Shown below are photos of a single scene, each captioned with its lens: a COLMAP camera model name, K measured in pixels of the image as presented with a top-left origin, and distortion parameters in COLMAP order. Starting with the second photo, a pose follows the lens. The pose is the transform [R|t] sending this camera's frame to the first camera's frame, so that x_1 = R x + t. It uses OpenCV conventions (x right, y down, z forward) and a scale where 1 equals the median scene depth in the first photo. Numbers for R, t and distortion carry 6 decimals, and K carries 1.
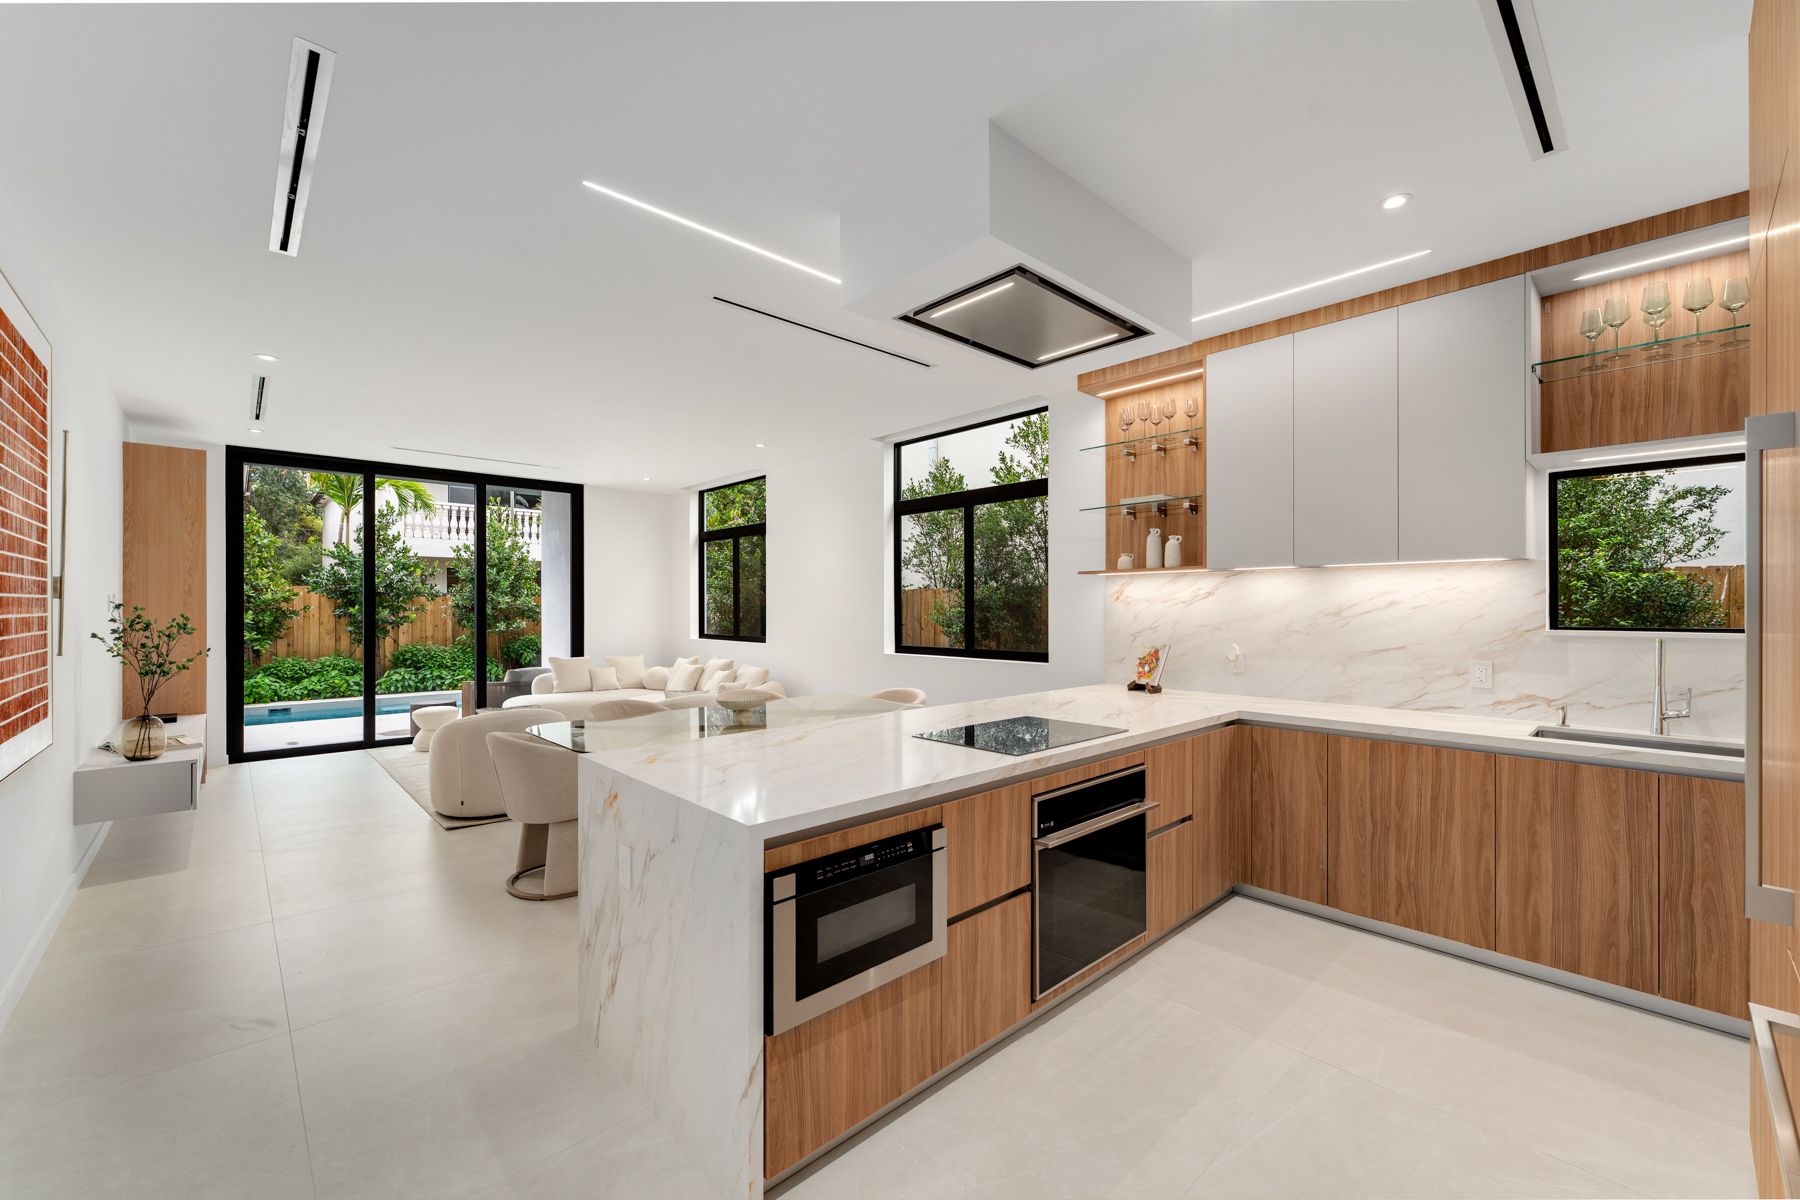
lens RADIAL K [[732.0, 0, 903.1], [0, 732.0, 605.6], [0, 0, 1]] dist [-0.001253, -0.000067]
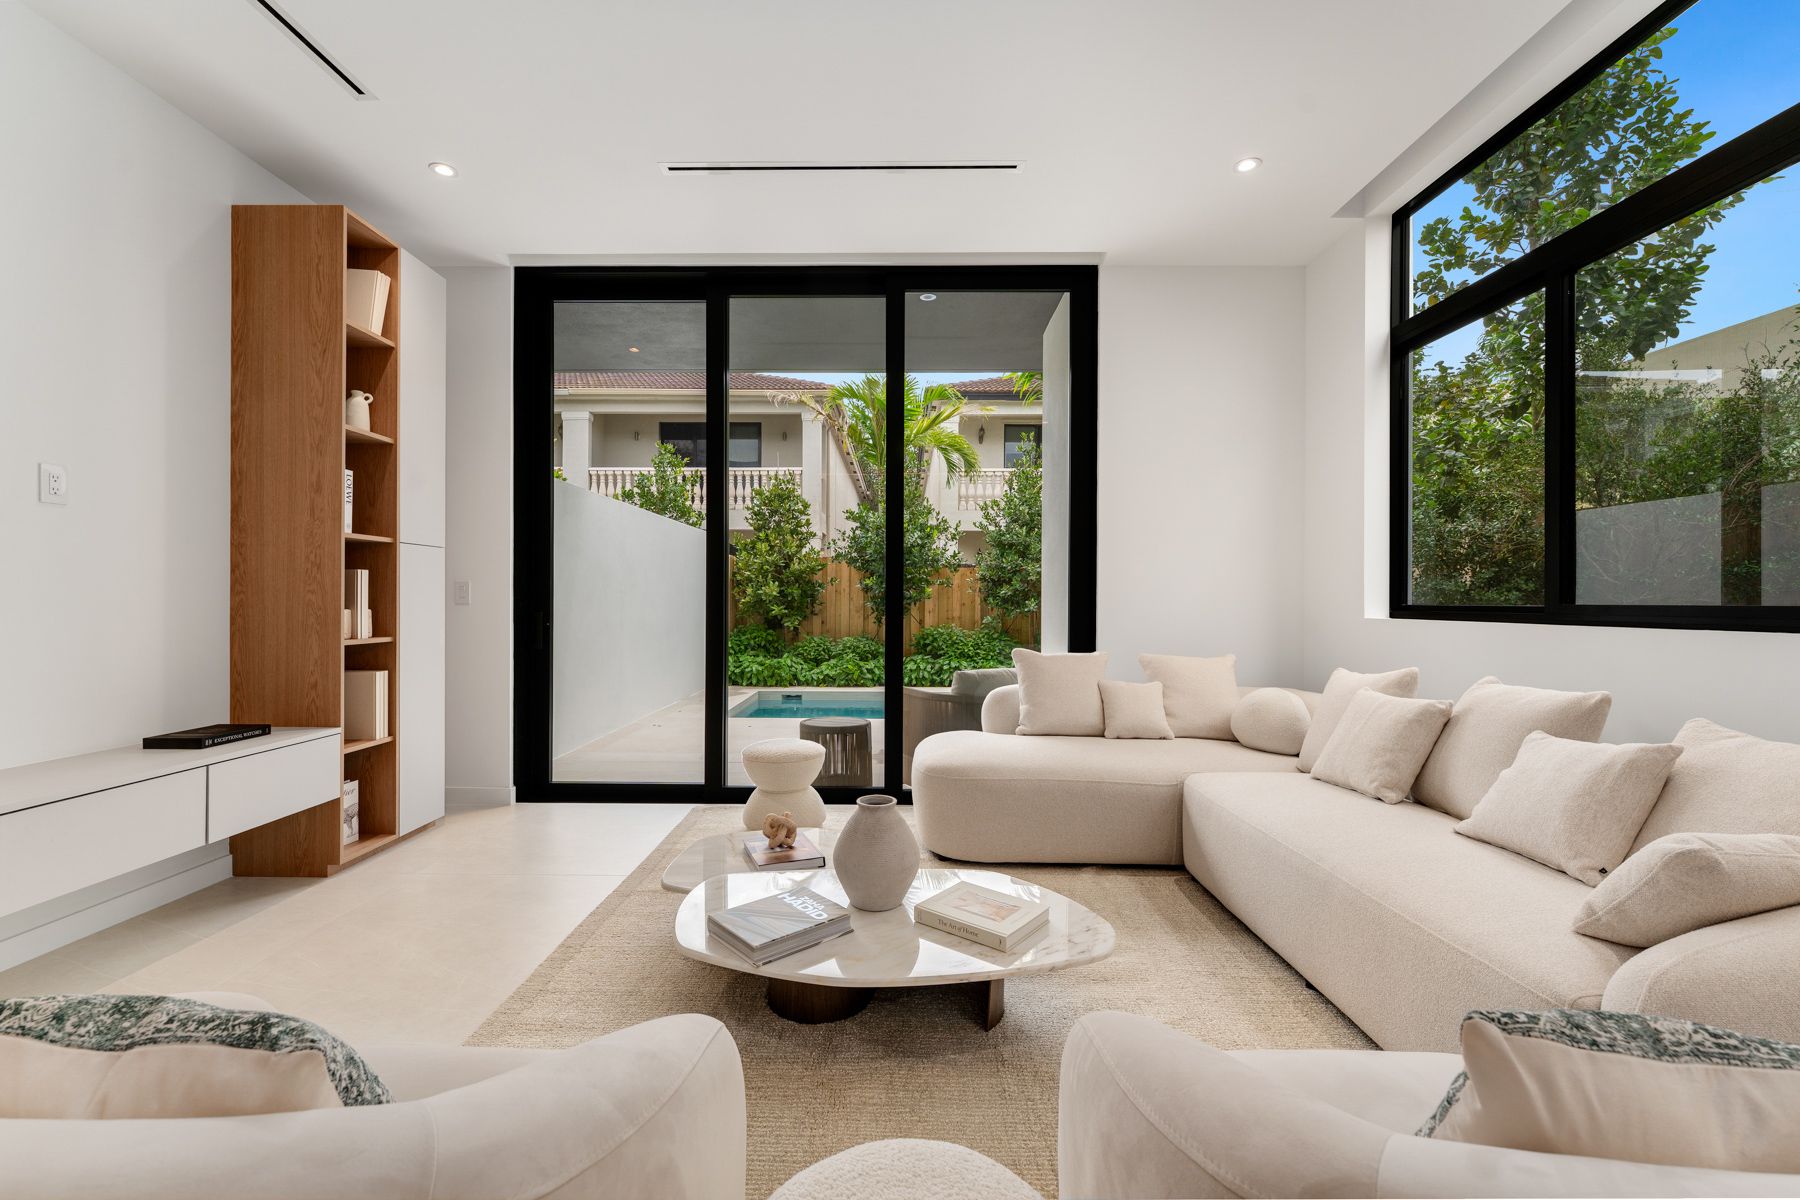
lens RADIAL K [[732.0, 0, 907.1], [0, 732.0, 603.9], [0, 0, 1]] dist [-0.001253, -0.000067]
pose [[0.727910, 0.005155, -0.685654, -0.163992], [-0.004209, 0.999986, 0.003050, 0.030412], [0.685660, 0.000666, 0.727922, 0.457574]]
